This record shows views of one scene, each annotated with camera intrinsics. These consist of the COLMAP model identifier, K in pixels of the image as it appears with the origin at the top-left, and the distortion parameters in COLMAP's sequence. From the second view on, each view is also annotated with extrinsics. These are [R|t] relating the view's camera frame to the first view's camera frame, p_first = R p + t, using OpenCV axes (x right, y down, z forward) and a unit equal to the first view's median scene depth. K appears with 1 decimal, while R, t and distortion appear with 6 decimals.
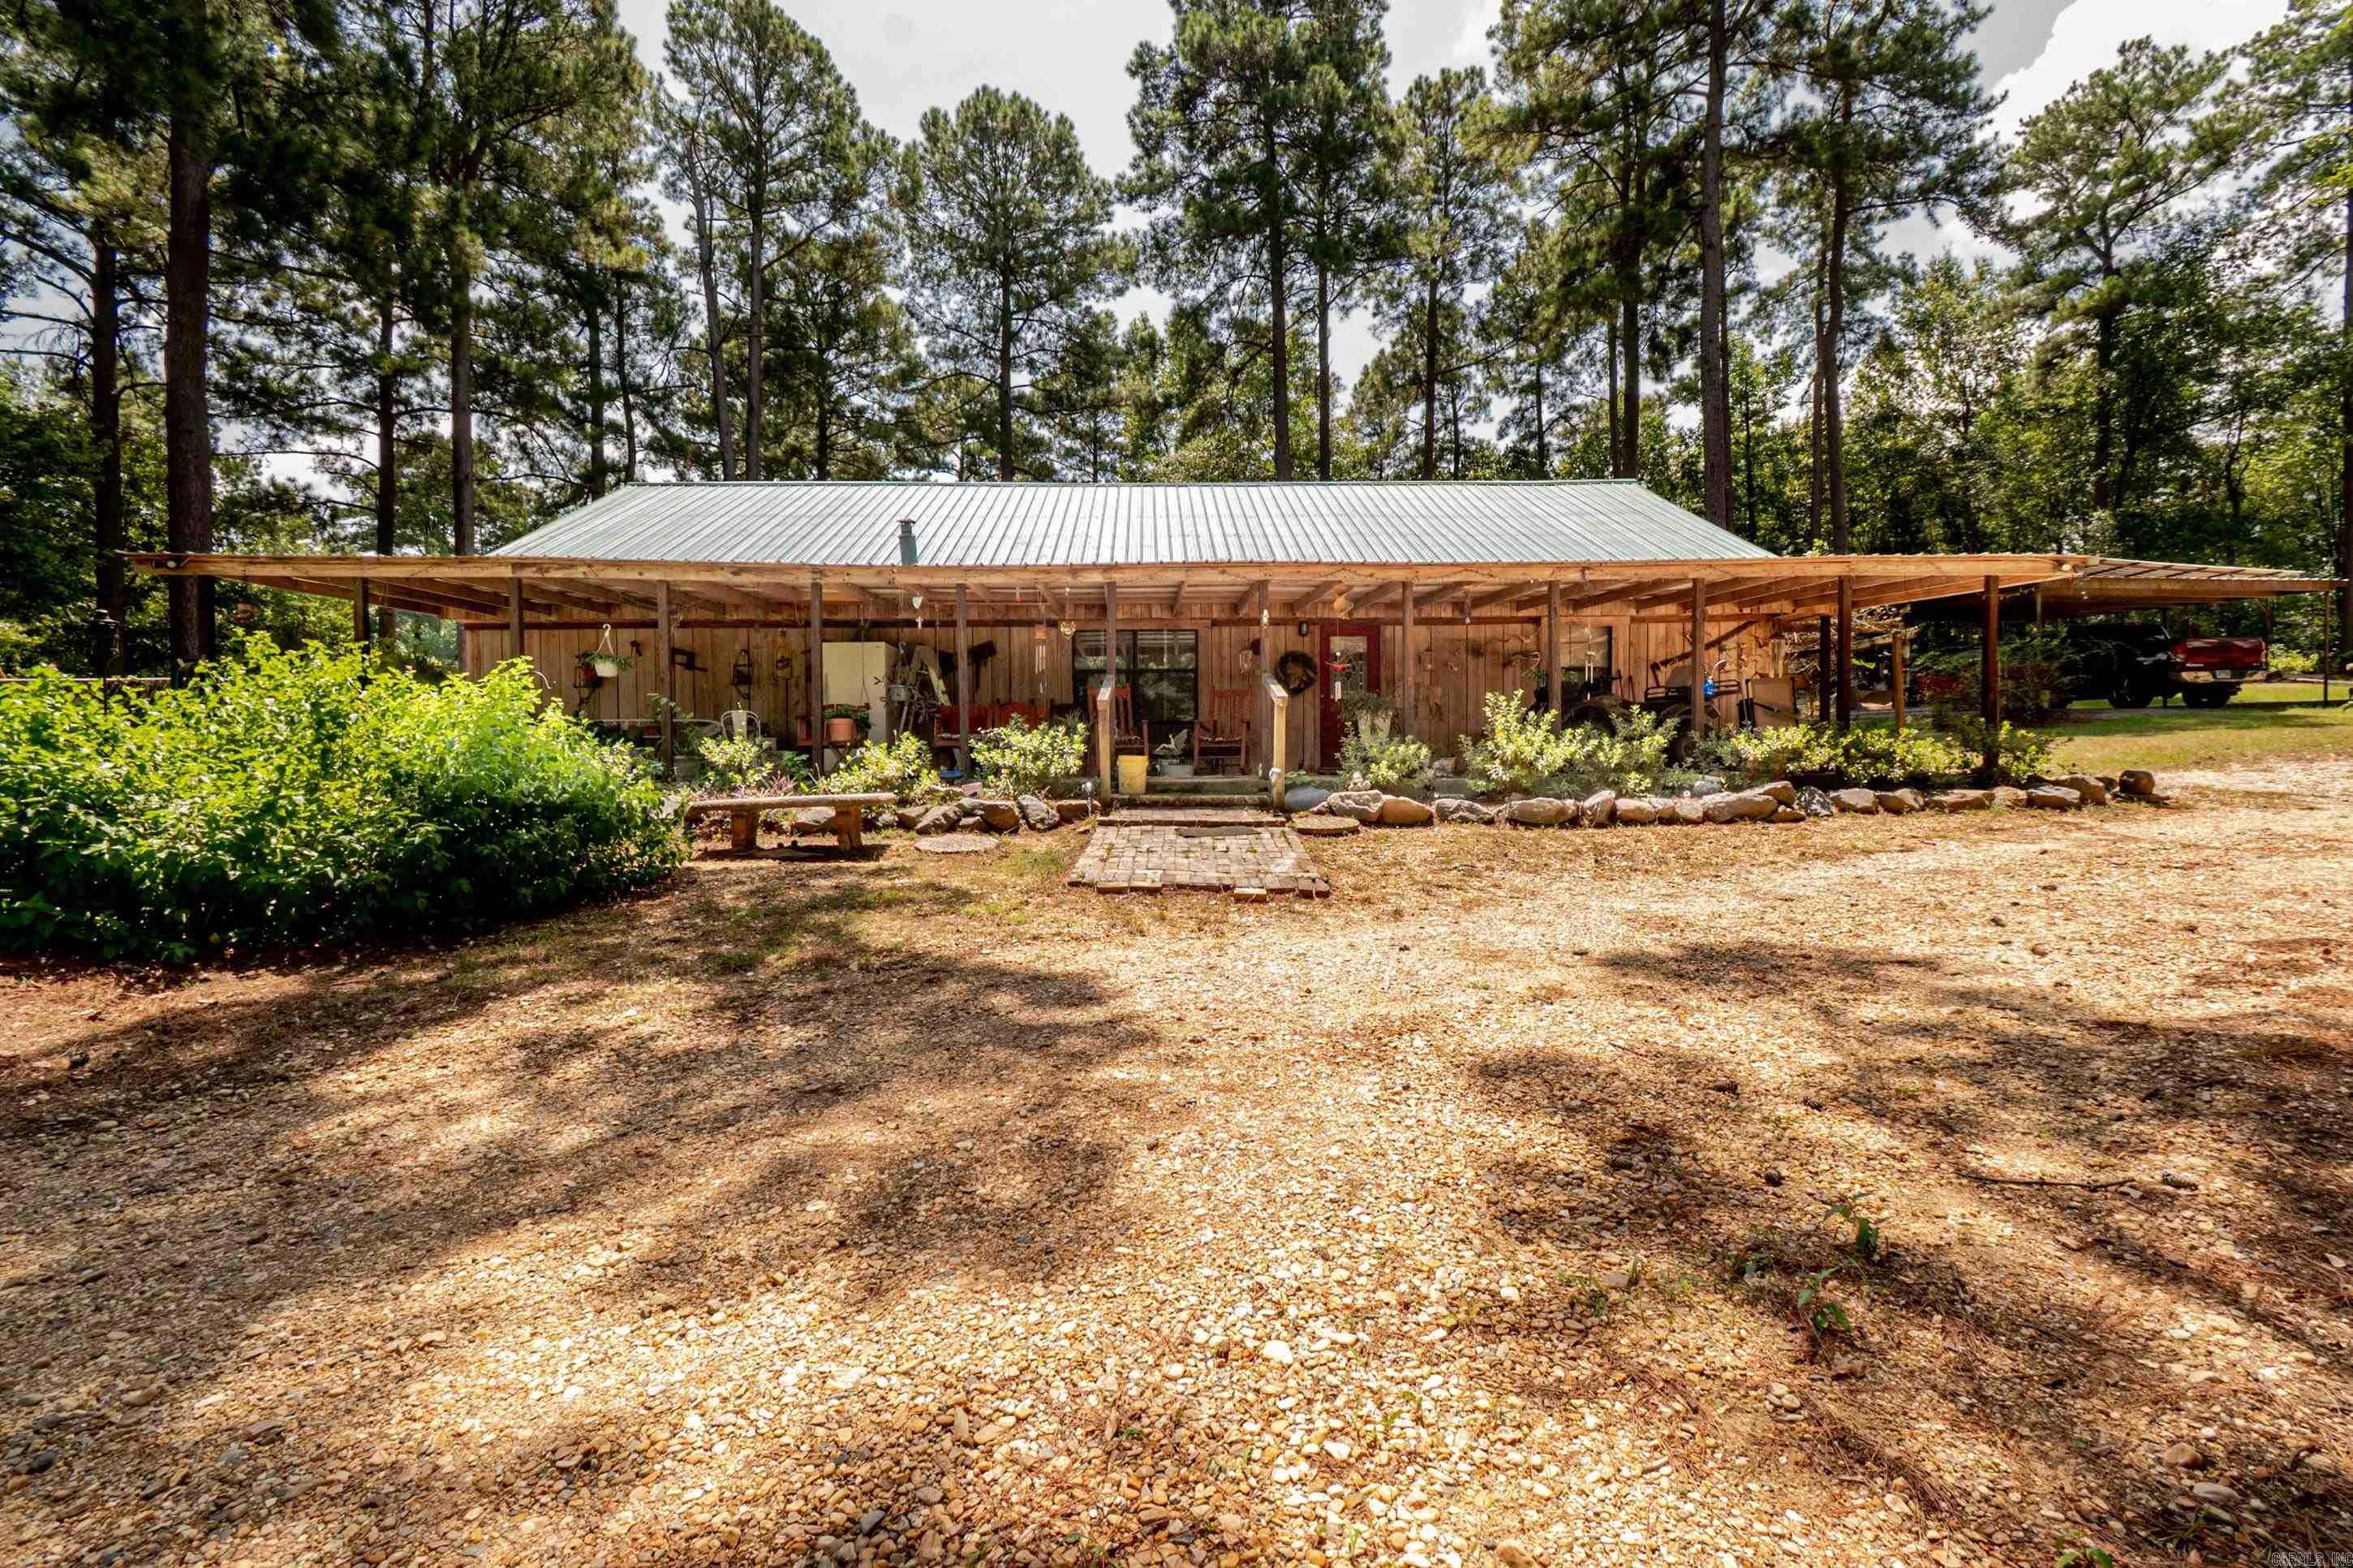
lens RADIAL K [[1045.0, 0, 1179.6], [0, 1045.0, 783.3], [0, 0, 1]] dist [0.010491, -0.005430]
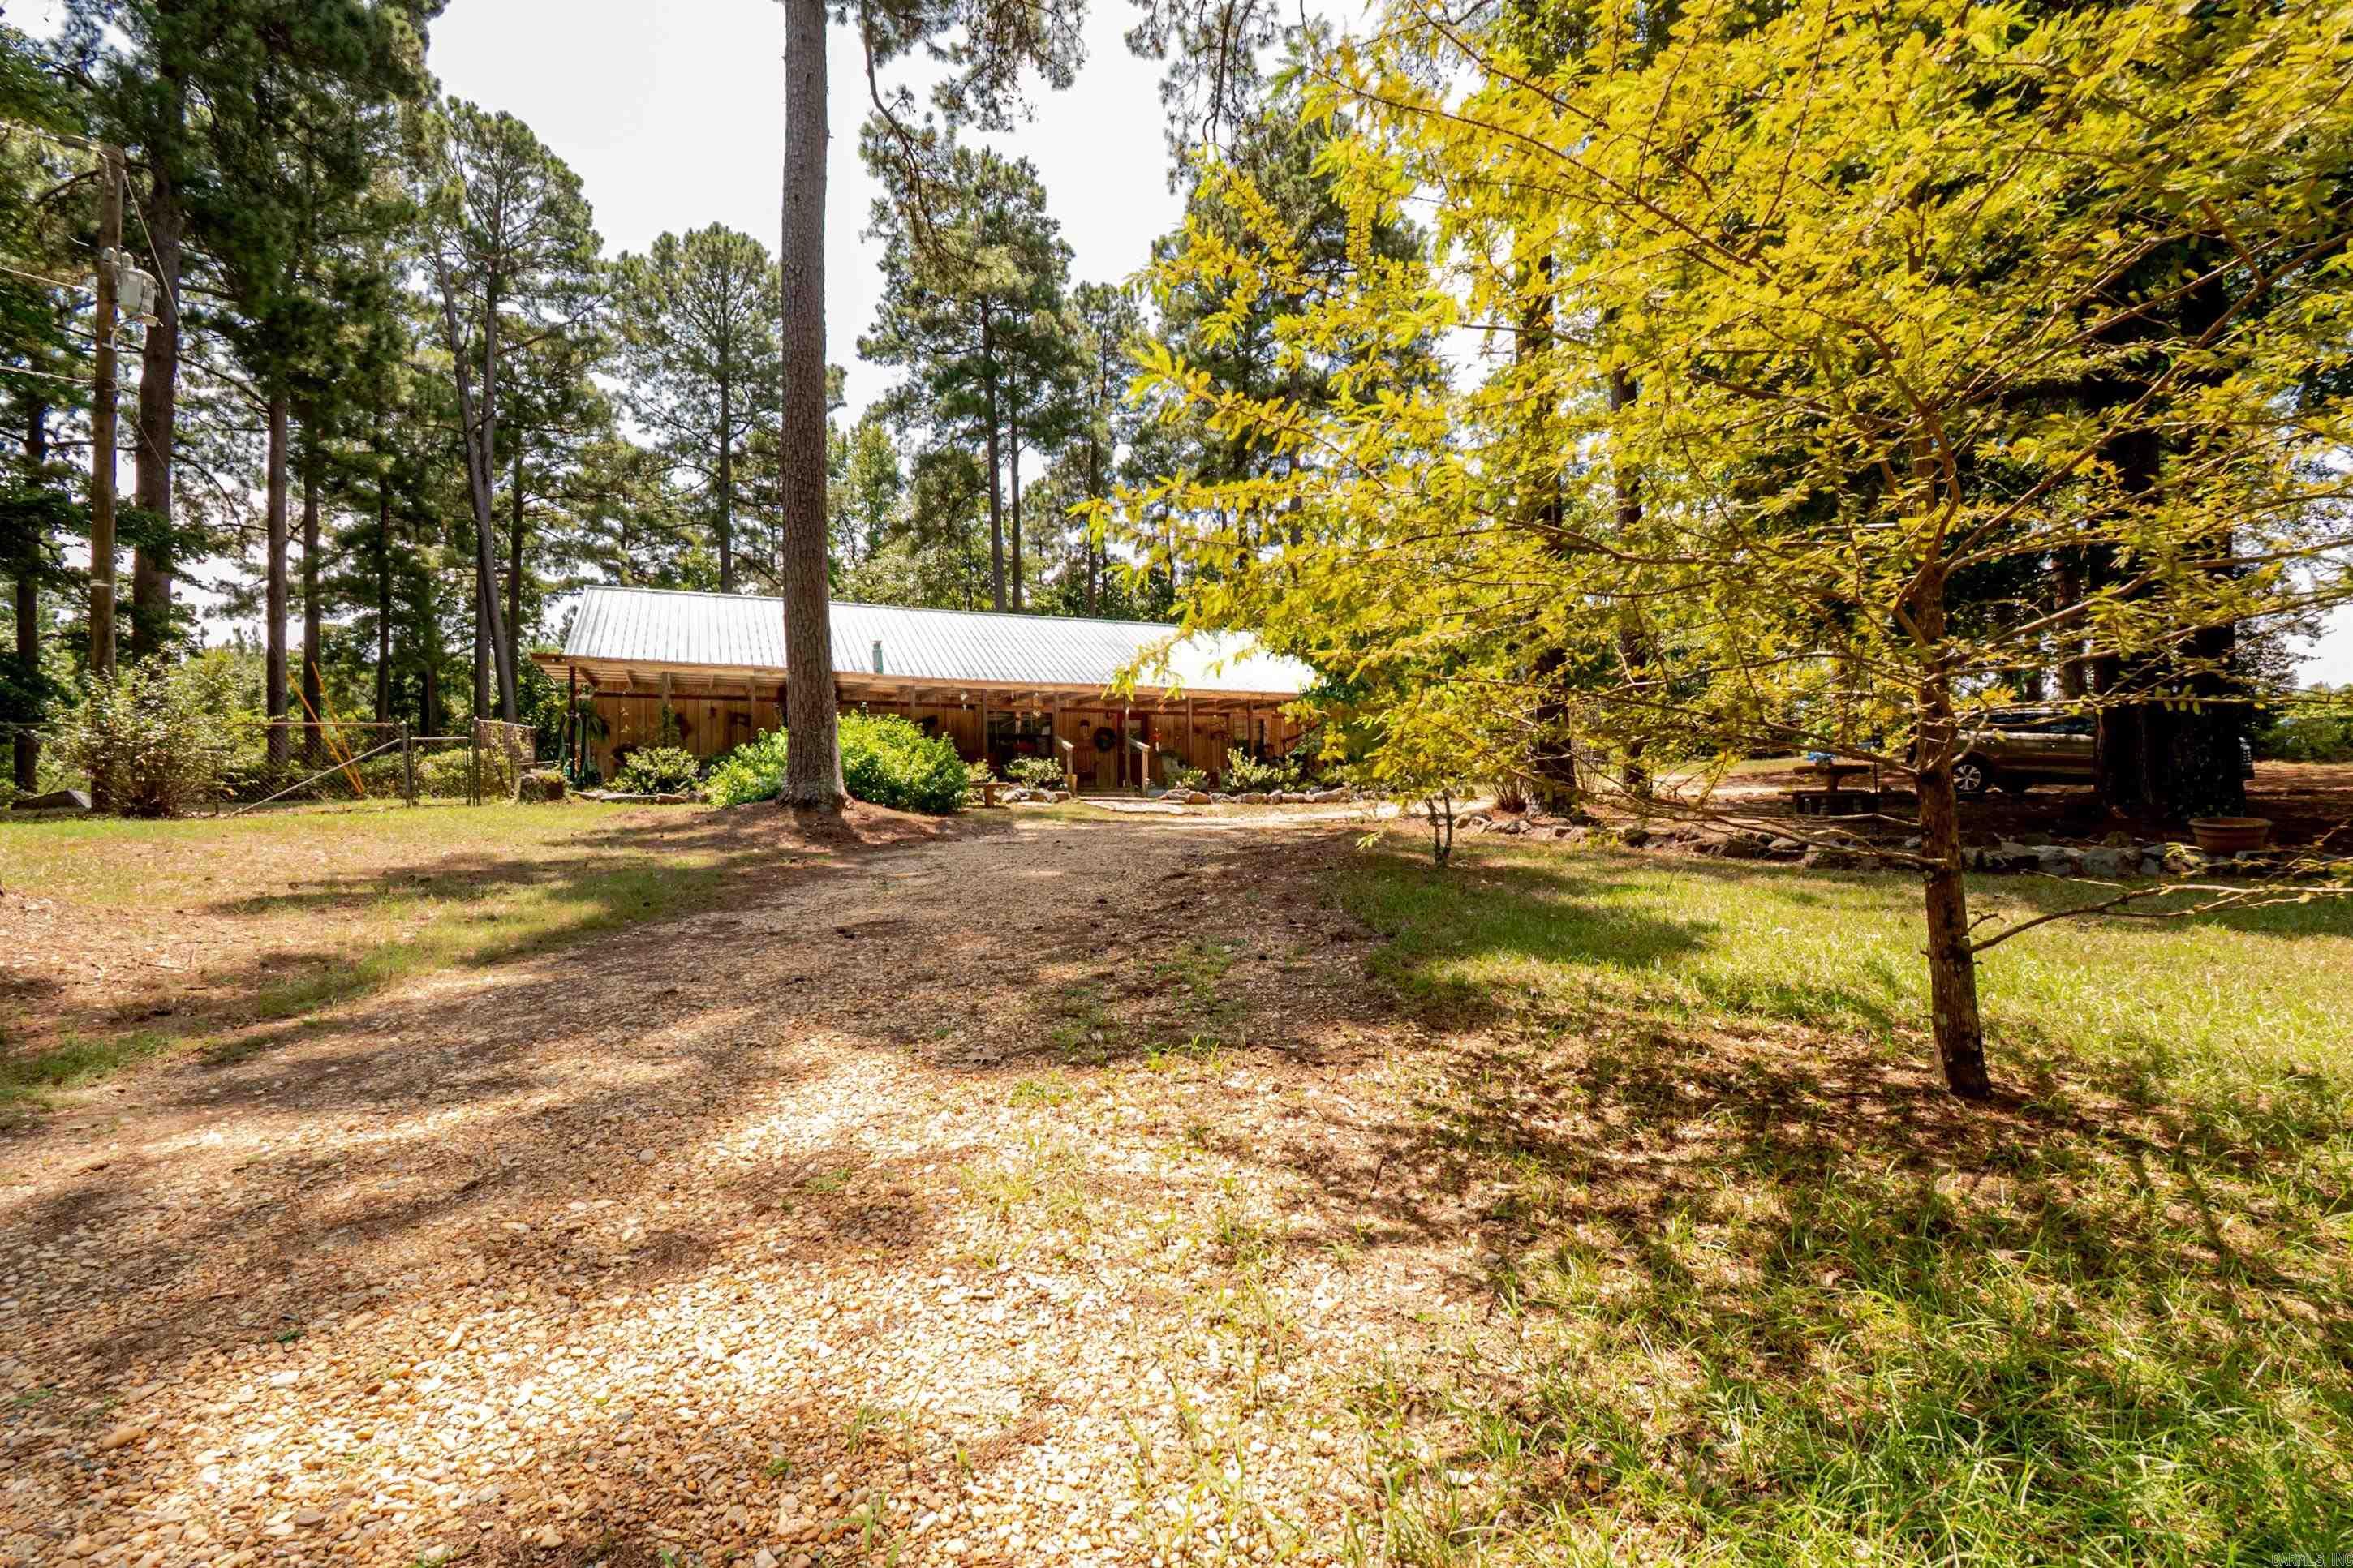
lens RADIAL K [[1045.0, 0, 1179.6], [0, 1045.0, 783.3], [0, 0, 1]] dist [0.010491, -0.005430]
pose [[0.934992, 0.012739, 0.354440, -0.149668], [0.012808, 0.997490, -0.069638, 0.035881], [-0.354438, 0.069650, 0.932482, -0.264122]]
